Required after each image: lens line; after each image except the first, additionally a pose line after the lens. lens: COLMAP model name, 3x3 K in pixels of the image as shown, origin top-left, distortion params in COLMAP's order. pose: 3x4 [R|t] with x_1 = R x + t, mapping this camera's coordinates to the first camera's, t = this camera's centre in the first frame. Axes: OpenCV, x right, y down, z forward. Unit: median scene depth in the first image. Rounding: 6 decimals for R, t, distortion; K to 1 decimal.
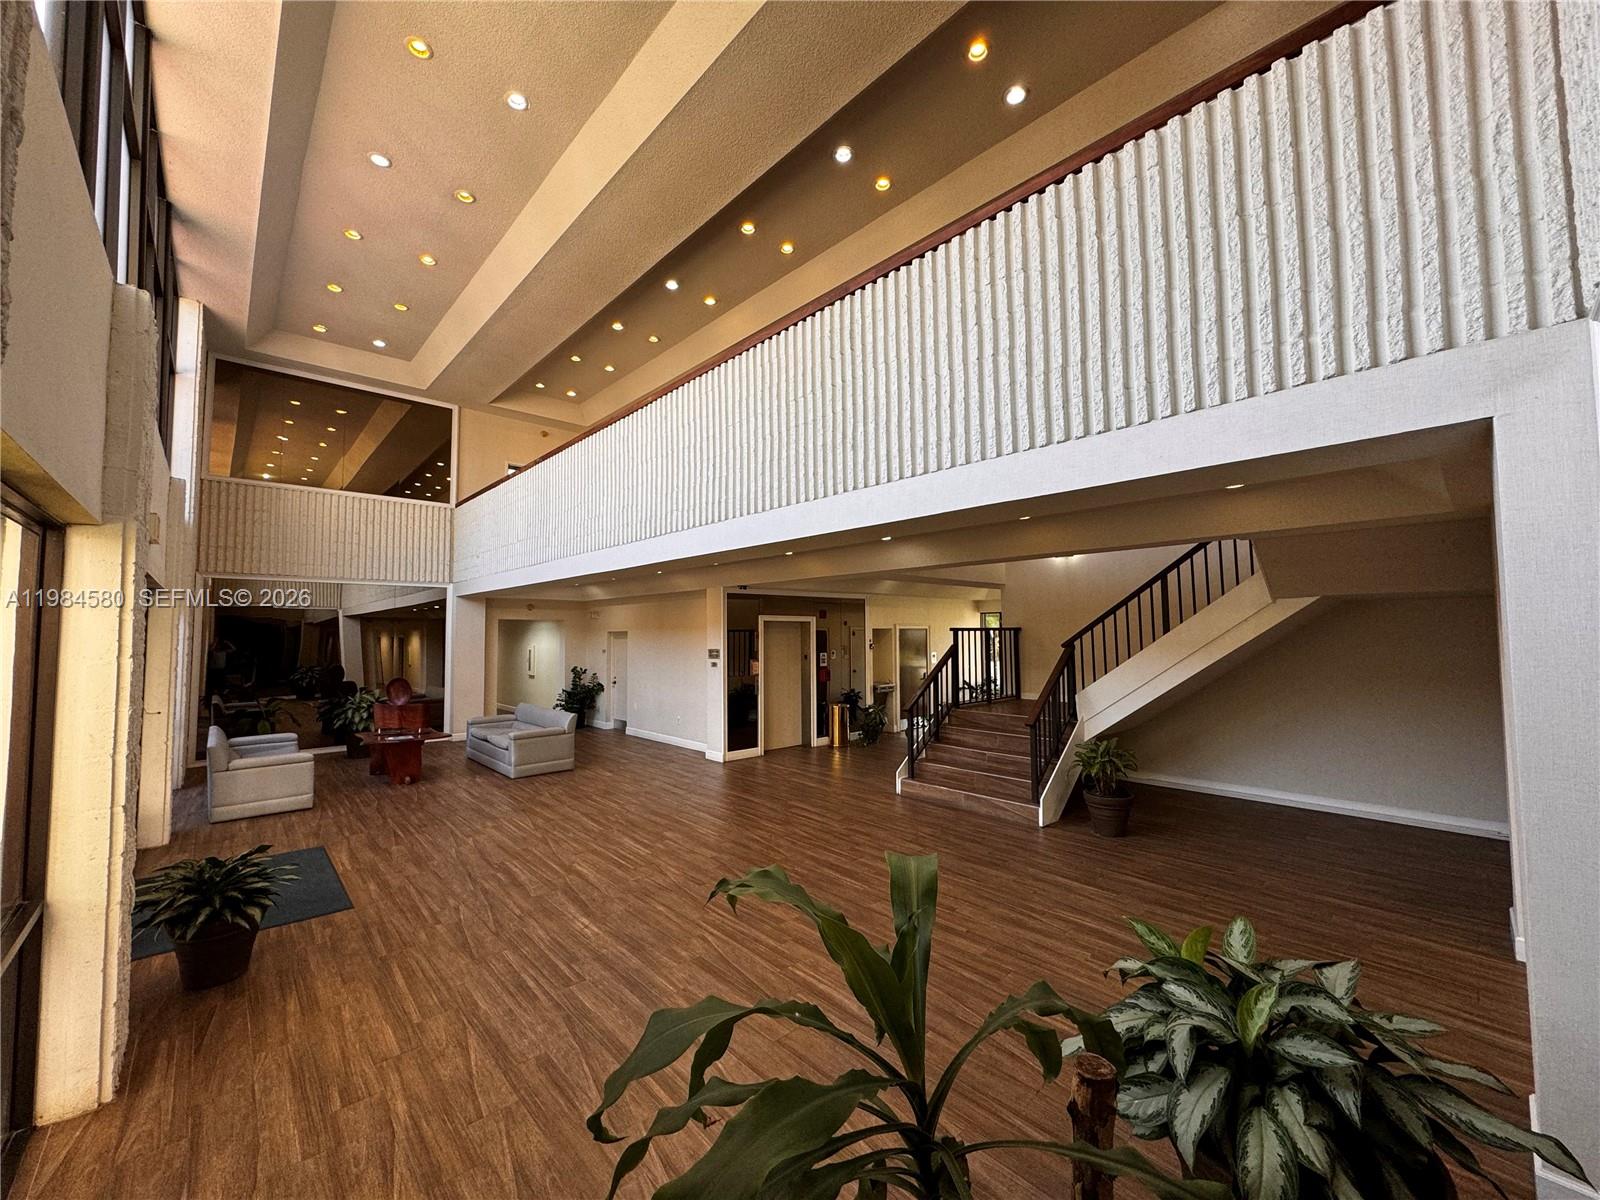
lens RADIAL K [[639.9, 0, 801.3], [0, 639.9, 593.3], [0, 0, 1]] dist [0.001626, -0.000669]
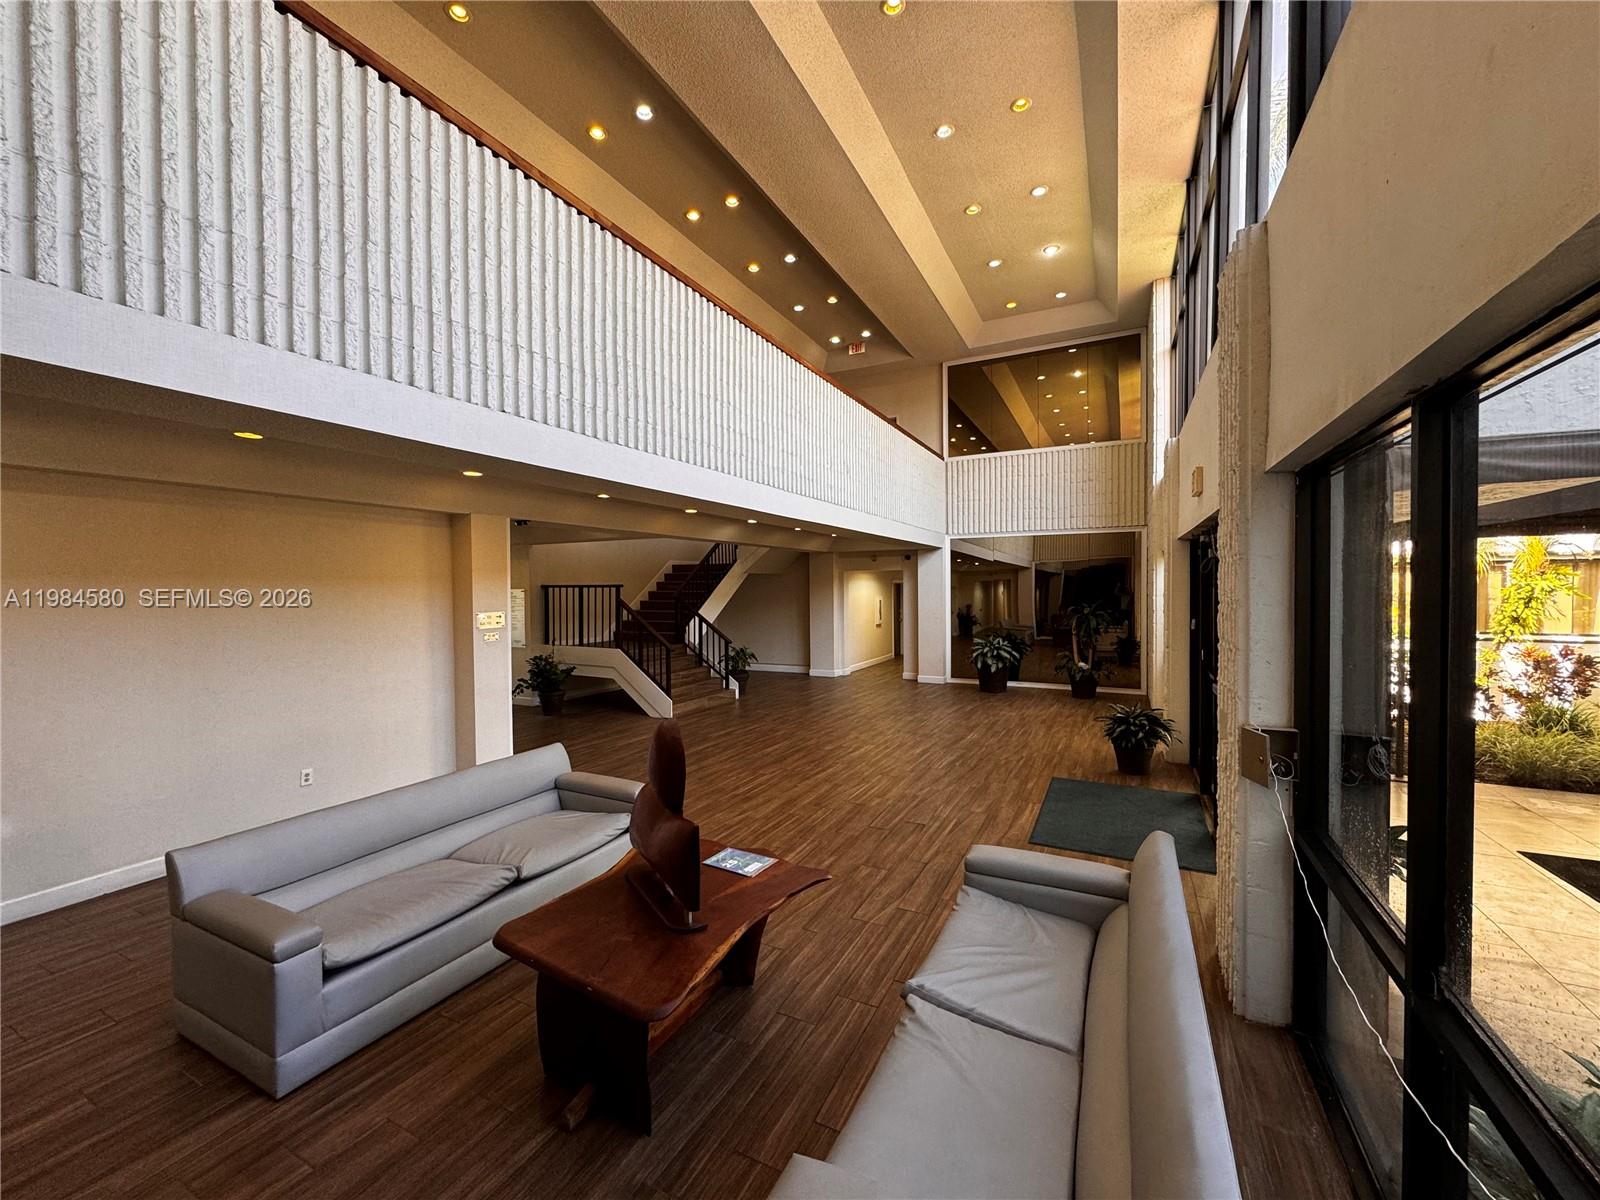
lens RADIAL K [[639.9, 0, 802.2], [0, 639.9, 596.3], [0, 0, 1]] dist [0.001626, -0.000669]
pose [[-0.358150, -0.008081, 0.933629, -1.339636], [-0.046408, 0.998881, -0.009157, 0.098939], [-0.932510, -0.046608, -0.358124, 1.506155]]
